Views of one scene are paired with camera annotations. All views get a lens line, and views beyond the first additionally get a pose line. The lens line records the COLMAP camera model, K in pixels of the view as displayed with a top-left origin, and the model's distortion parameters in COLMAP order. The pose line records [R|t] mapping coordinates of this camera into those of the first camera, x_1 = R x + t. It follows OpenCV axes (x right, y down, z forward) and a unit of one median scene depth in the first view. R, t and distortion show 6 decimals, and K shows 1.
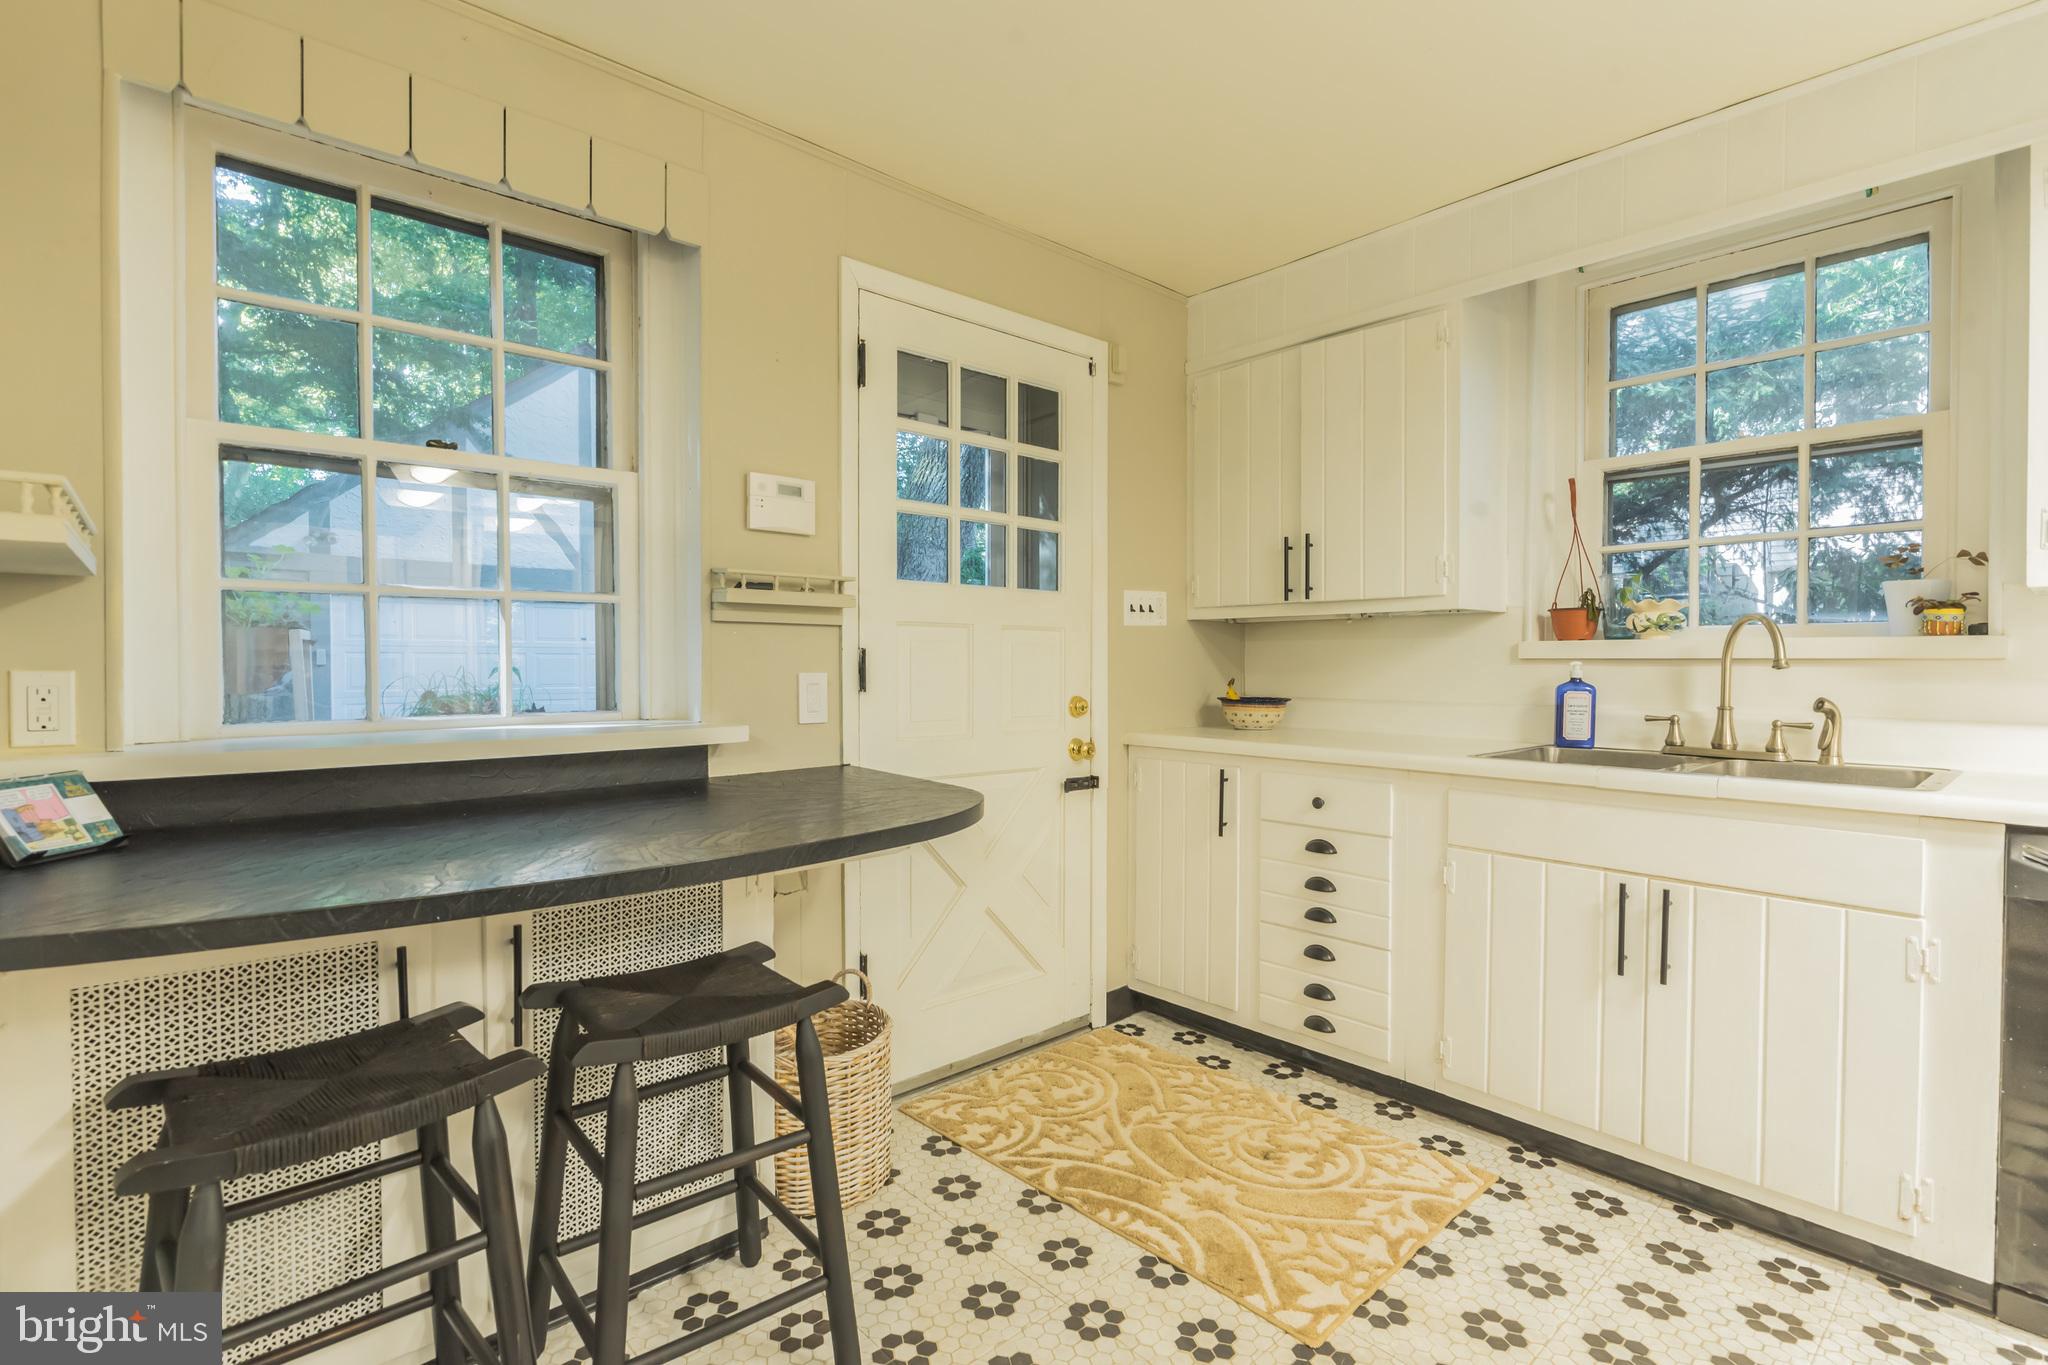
lens RADIAL K [[965.8, 0, 1020.3], [0, 965.8, 682.9], [0, 0, 1]] dist [-0.002573, -0.000675]
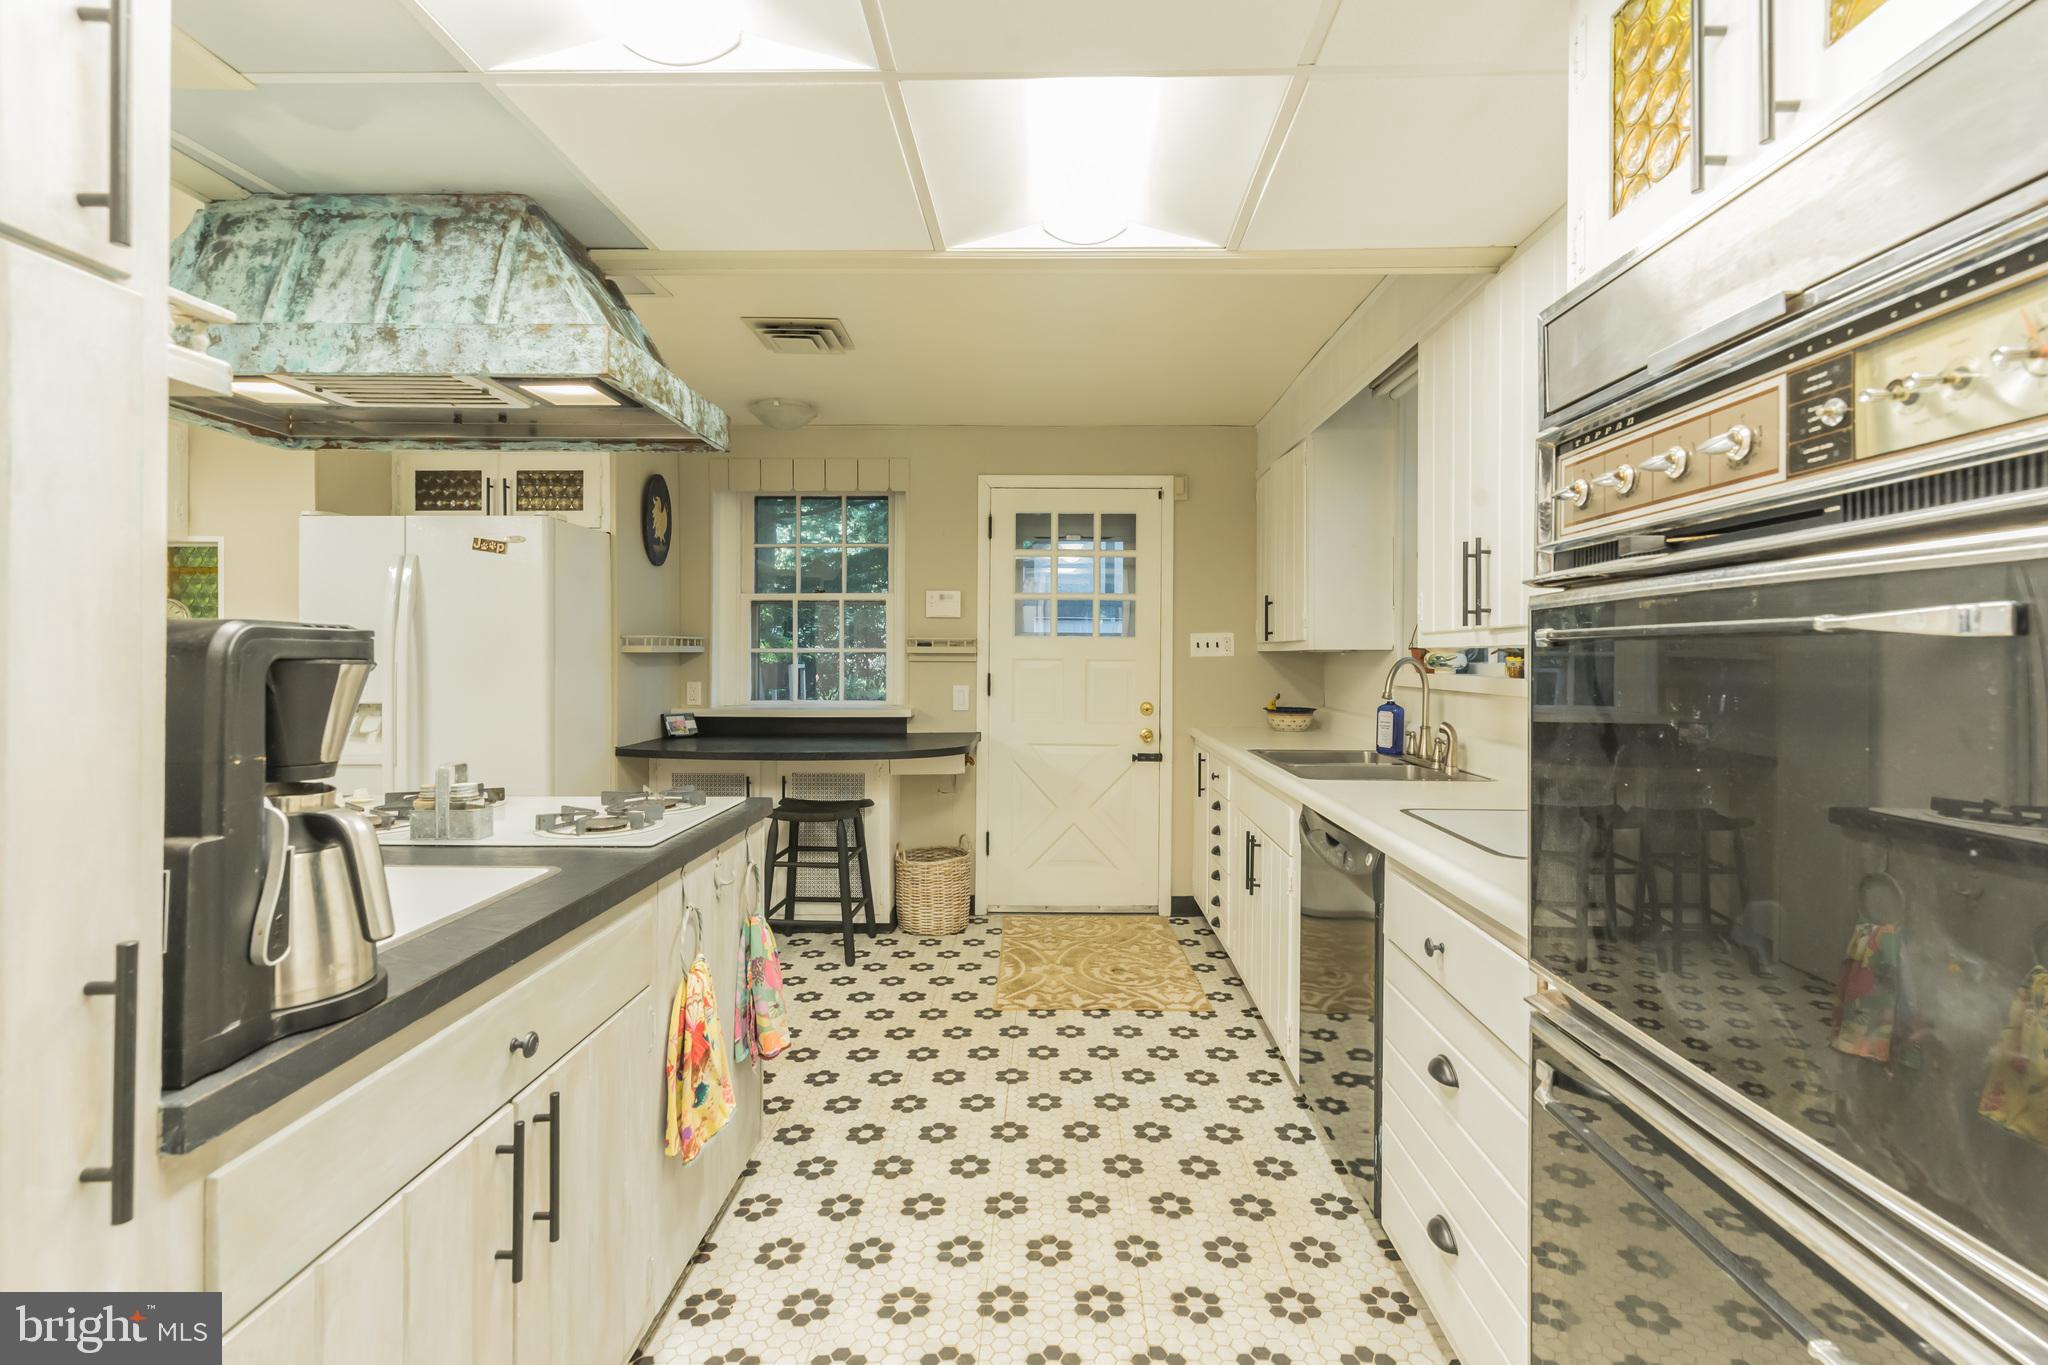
lens RADIAL K [[949.7, 0, 1030.4], [0, 949.7, 662.0], [0, 0, 1]] dist [0.001214, 0.000521]
pose [[0.725348, 0.007037, -0.688346, 1.163286], [-0.017556, 0.999812, -0.008279, -0.042158], [0.688158, 0.018089, 0.725335, -0.313515]]
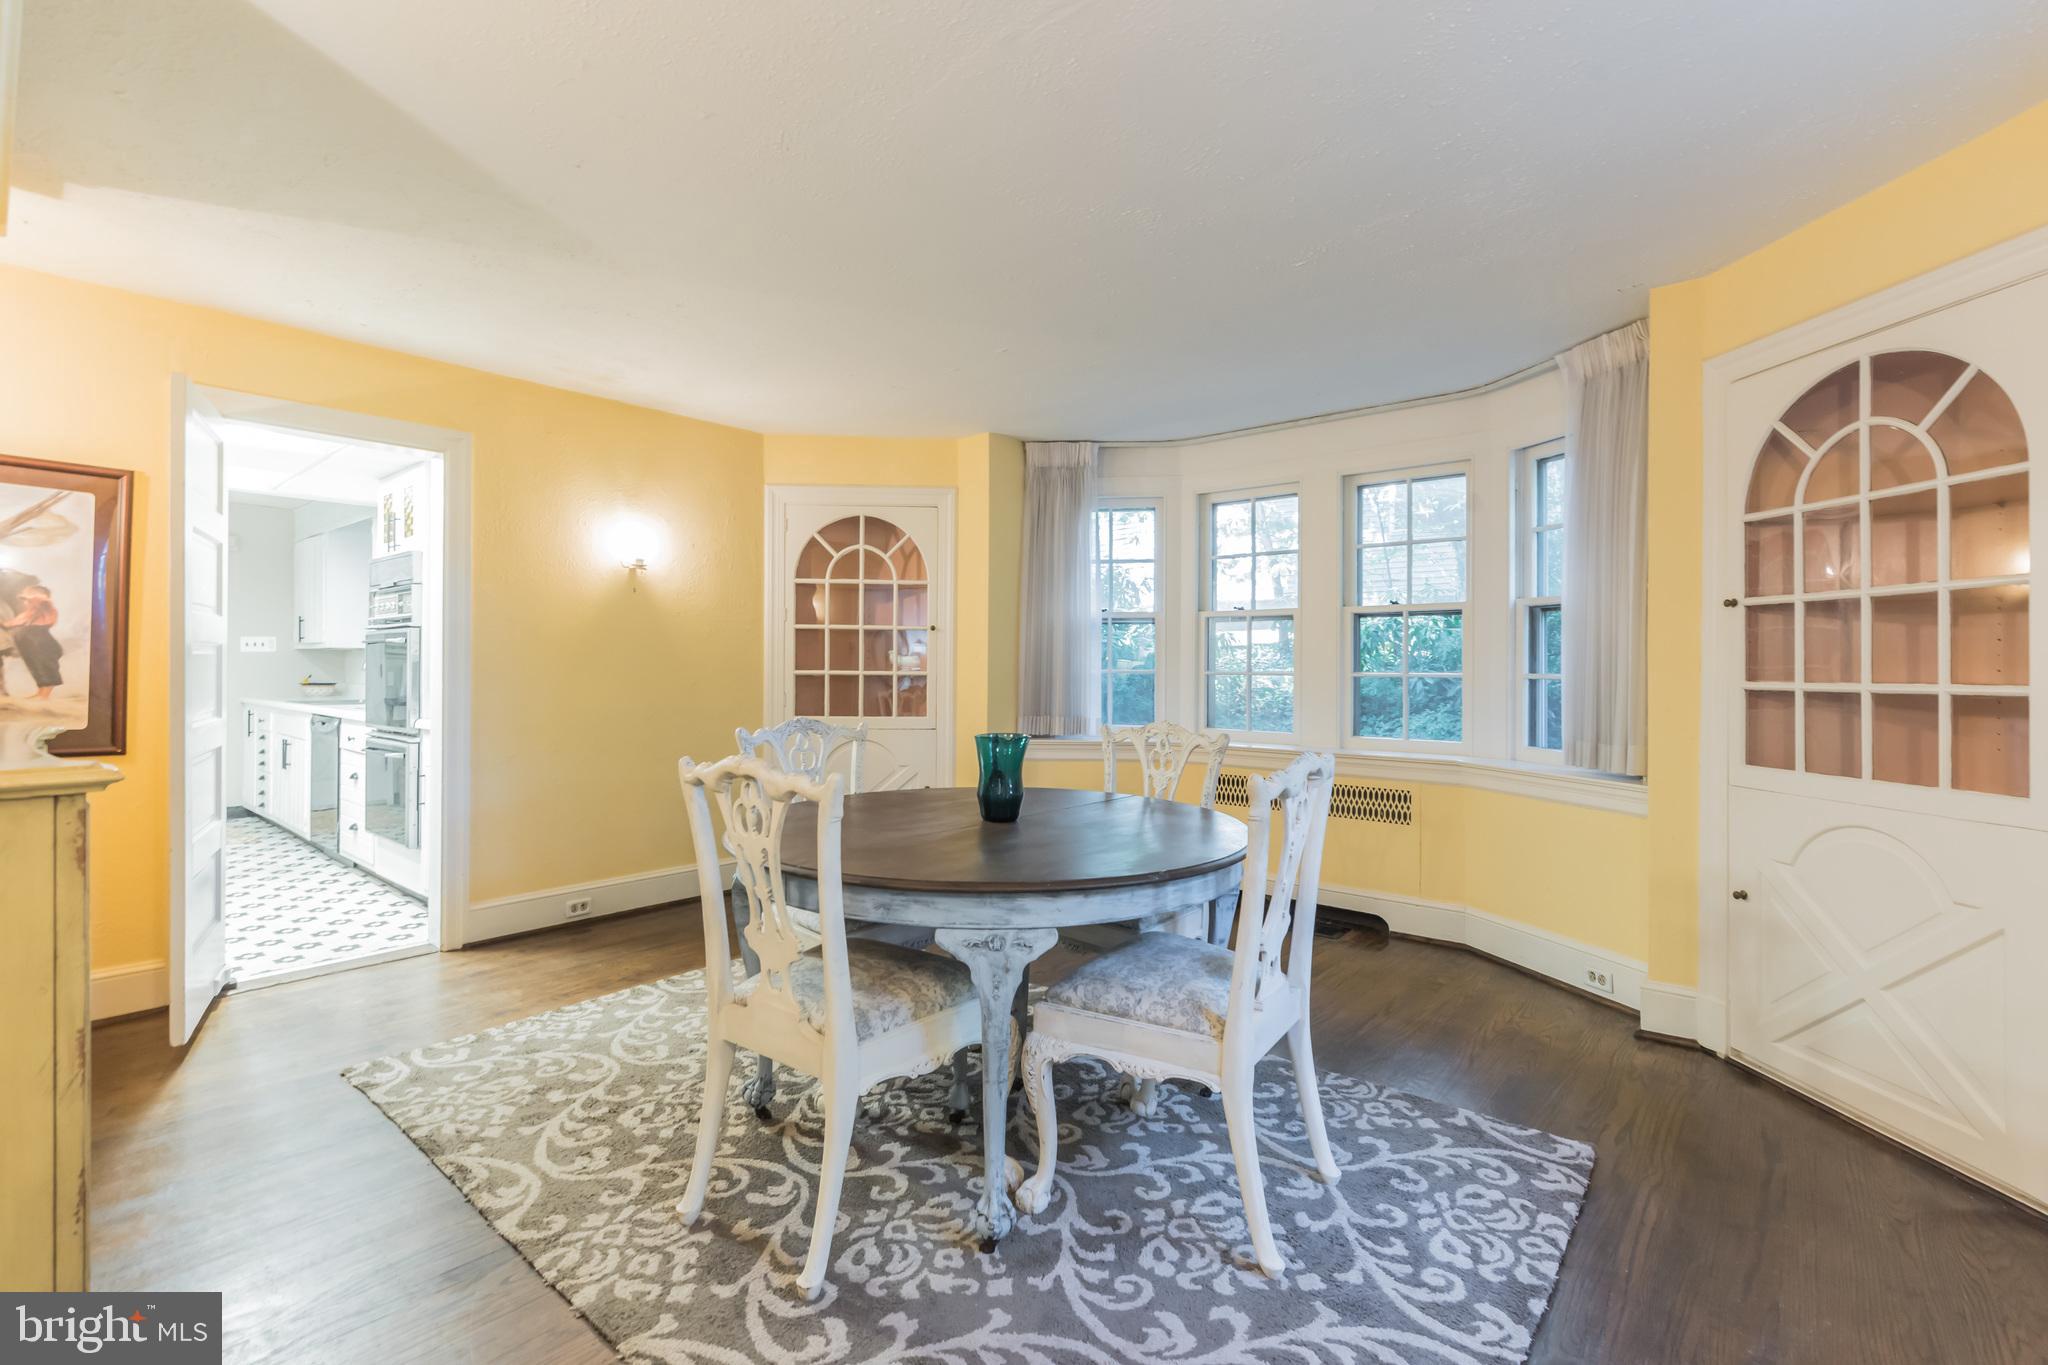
lens RADIAL K [[949.7, 0, 1039.2], [0, 949.7, 652.3], [0, 0, 1]] dist [0.001214, 0.000521]
pose [[0.992456, 0.002310, 0.122581, 2.176767], [0.000071, 0.999811, -0.019420, -0.015139], [-0.122603, 0.019283, 0.992268, -1.931332]]
